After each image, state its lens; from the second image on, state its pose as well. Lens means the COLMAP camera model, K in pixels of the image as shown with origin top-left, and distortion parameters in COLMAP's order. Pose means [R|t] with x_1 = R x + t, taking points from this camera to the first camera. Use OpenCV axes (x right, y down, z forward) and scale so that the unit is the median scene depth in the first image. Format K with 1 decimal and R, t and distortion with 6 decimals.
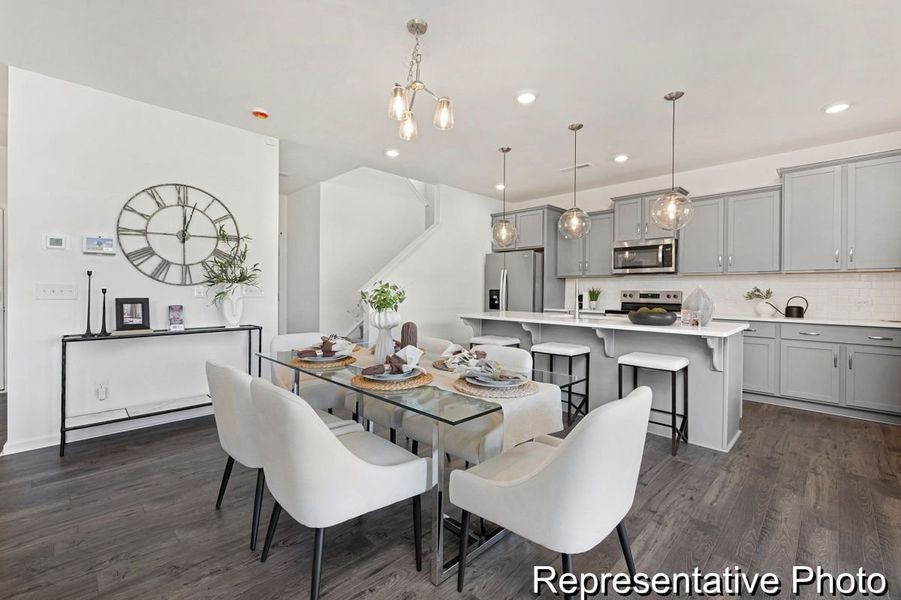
lens RADIAL K [[370.0, 0, 454.3], [0, 370.0, 305.7], [0, 0, 1]] dist [-0.002777, -0.000118]
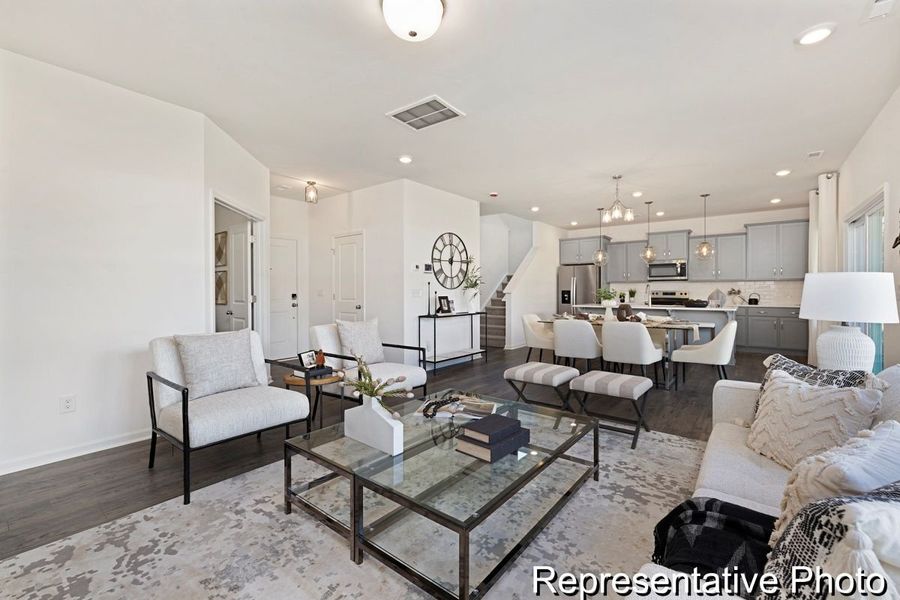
lens RADIAL K [[381.8, 0, 455.9], [0, 381.8, 299.0], [0, 0, 1]] dist [0.001924, 0.001452]
pose [[0.991238, -0.009727, 0.131730, -0.775854], [0.012738, 0.999676, -0.022034, 0.027504], [-0.131473, 0.023519, 0.991041, -0.672446]]
